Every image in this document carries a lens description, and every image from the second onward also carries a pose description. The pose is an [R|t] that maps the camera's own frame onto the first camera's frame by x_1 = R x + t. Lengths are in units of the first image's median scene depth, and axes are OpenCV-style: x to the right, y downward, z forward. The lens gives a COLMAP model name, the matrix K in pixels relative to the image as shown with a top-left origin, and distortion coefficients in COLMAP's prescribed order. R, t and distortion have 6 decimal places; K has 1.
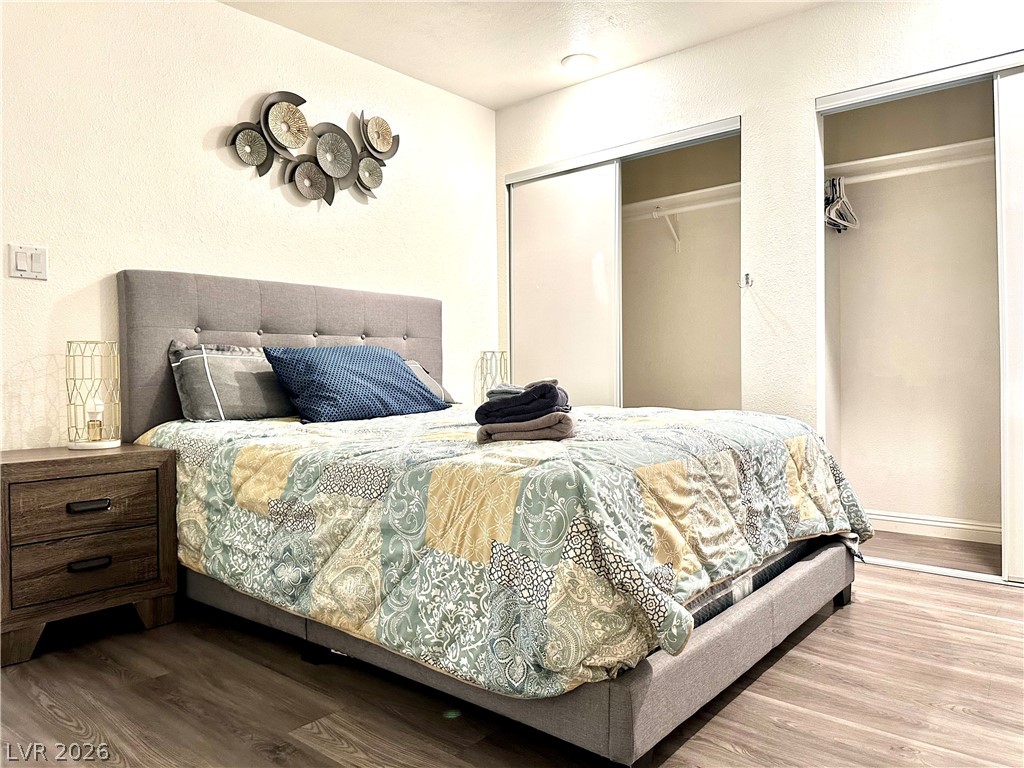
lens RADIAL K [[728.9, 0, 522.8], [0, 728.9, 383.0], [0, 0, 1]] dist [0.031257, -0.041558]
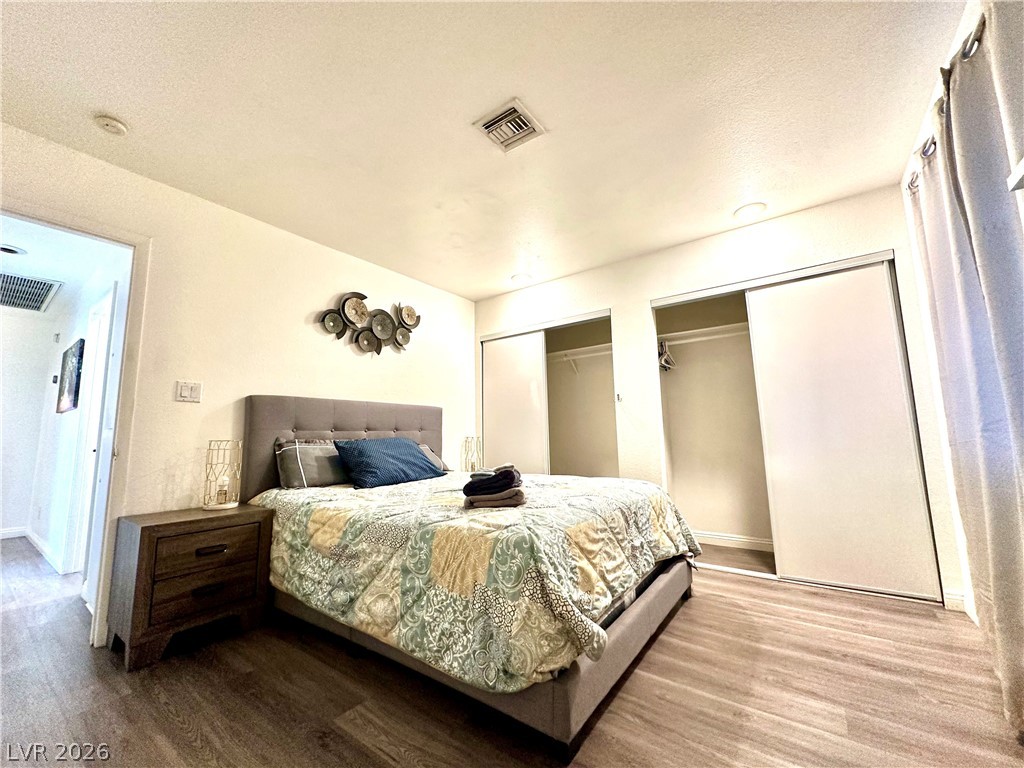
lens RADIAL K [[408.5, 0, 511.5], [0, 408.5, 386.0], [0, 0, 1]] dist [-0.001712, 0.000580]
pose [[0.998270, 0.001096, 0.058789, -0.010909], [0.007320, 0.989730, -0.142759, -0.047379], [-0.058342, 0.142942, 0.988010, 0.062219]]
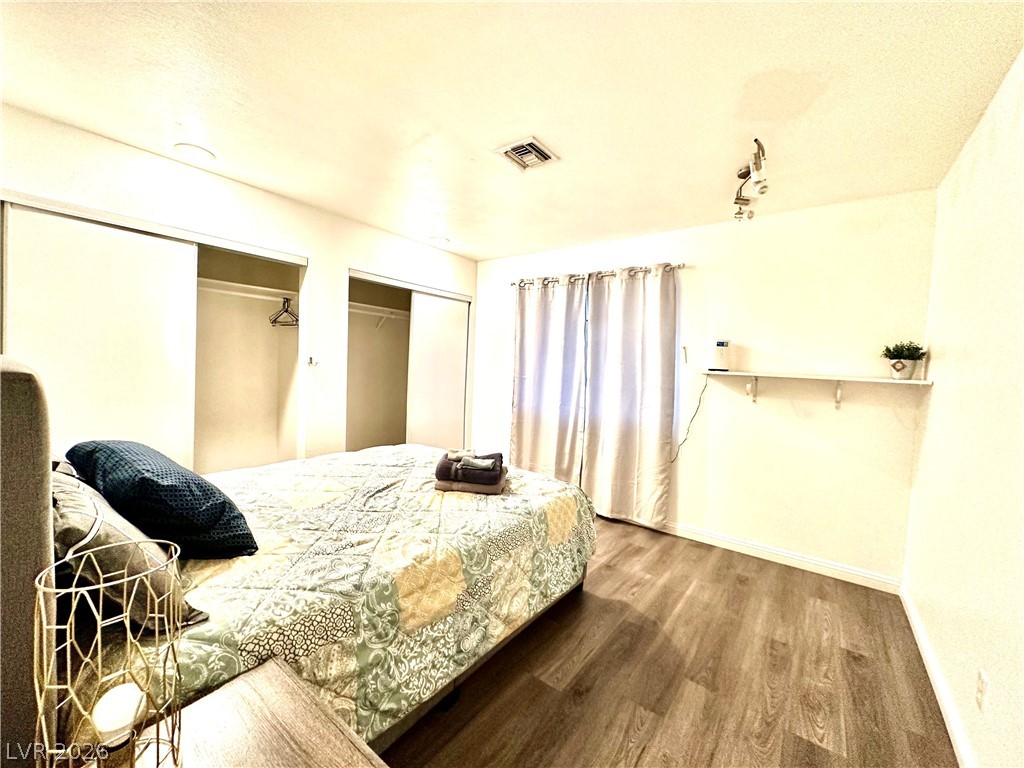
lens RADIAL K [[408.5, 0, 515.7], [0, 408.5, 384.4], [0, 0, 1]] dist [-0.001712, 0.000580]
pose [[-0.038831, -0.031438, 0.998751, -0.946194], [-0.024973, 0.999223, 0.030482, -0.196527], [-0.998934, -0.023758, -0.039586, 0.886089]]
